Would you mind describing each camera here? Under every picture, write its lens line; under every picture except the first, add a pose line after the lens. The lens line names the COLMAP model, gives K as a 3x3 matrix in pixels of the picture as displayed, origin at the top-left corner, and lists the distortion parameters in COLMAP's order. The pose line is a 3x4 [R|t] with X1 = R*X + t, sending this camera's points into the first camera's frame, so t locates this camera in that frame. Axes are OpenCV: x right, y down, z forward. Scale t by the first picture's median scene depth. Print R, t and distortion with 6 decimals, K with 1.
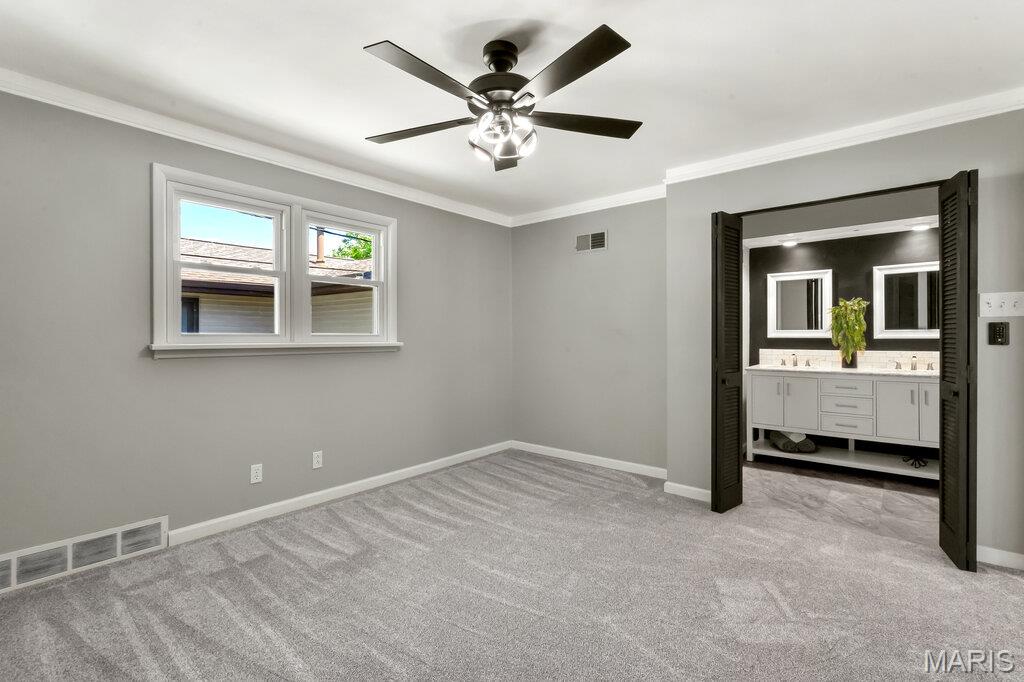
lens RADIAL K [[464.6, 0, 511.6], [0, 464.6, 336.6], [0, 0, 1]] dist [-0.004273, 0.000583]
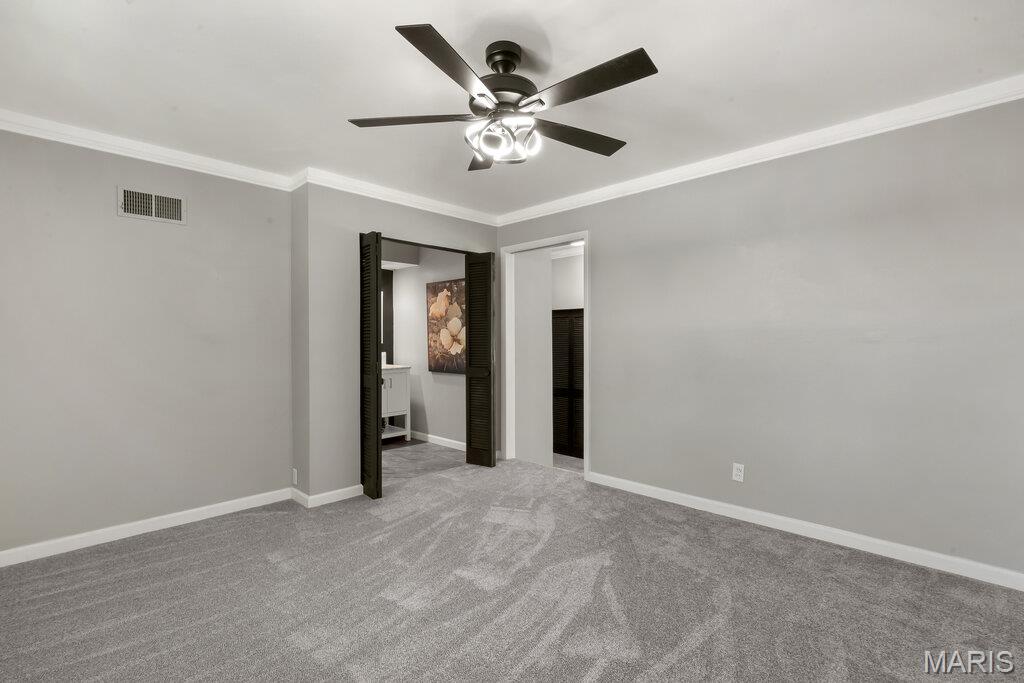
lens RADIAL K [[464.6, 0, 504.4], [0, 464.6, 335.0], [0, 0, 1]] dist [-0.004273, 0.000583]
pose [[0.085903, 0.012566, 0.996224, -0.634671], [0.013920, 0.999808, -0.013812, 0.004984], [-0.996206, 0.015054, 0.085711, 0.579831]]
